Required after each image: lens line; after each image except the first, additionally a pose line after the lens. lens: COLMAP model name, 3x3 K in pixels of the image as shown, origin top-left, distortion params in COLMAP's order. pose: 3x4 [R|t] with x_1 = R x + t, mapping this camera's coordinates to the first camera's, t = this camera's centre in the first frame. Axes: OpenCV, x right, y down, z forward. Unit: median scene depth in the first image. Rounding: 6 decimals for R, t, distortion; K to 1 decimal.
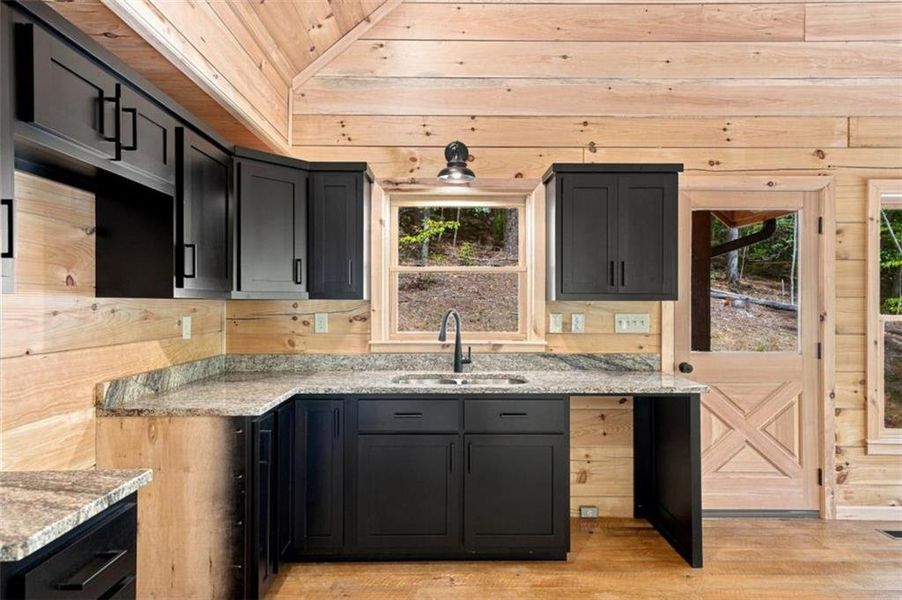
lens RADIAL K [[526.3, 0, 451.0], [0, 526.3, 300.0], [0, 0, 1]] dist [0.015954, 0.000083]
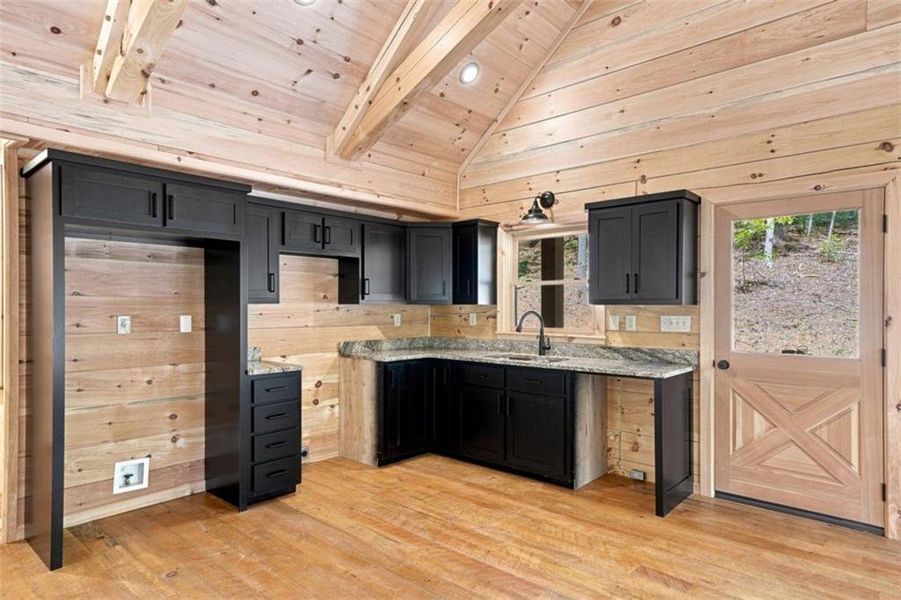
lens RADIAL K [[516.1, 0, 428.3], [0, 516.1, 308.8], [0, 0, 1]] dist [0.001962, 0.000824]
pose [[0.721103, 0.002759, -0.692822, 0.748447], [0.003463, 0.999965, 0.007586, -0.000324], [0.692819, -0.007870, 0.721069, -0.214758]]
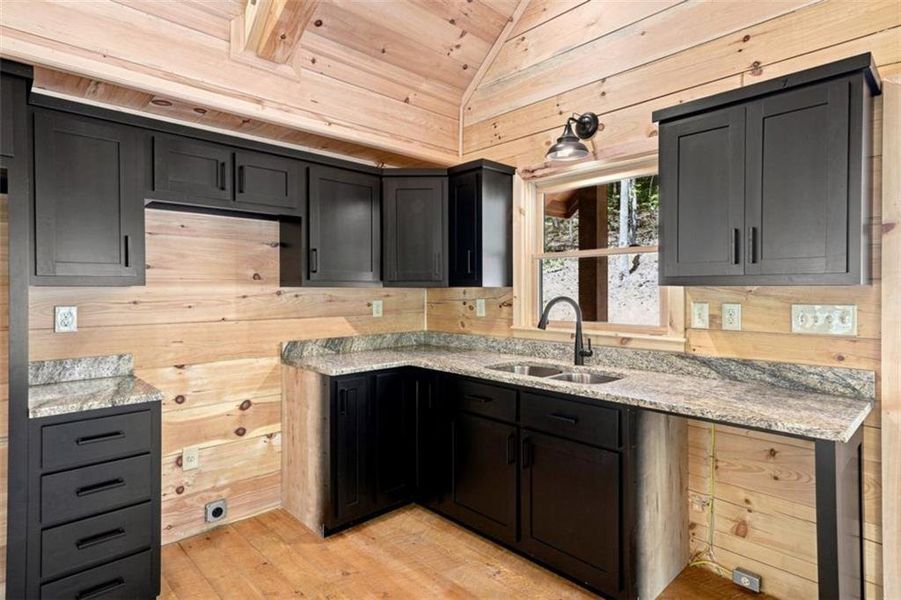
lens RADIAL K [[477.6, 0, 450.9], [0, 477.6, 293.0], [0, 0, 1]] dist [0.007949, 0.000706]
pose [[0.686545, 0.001194, -0.727086, 0.460991], [0.006670, 0.999946, 0.007941, 0.003305], [0.727057, -0.010301, 0.686500, 0.261511]]
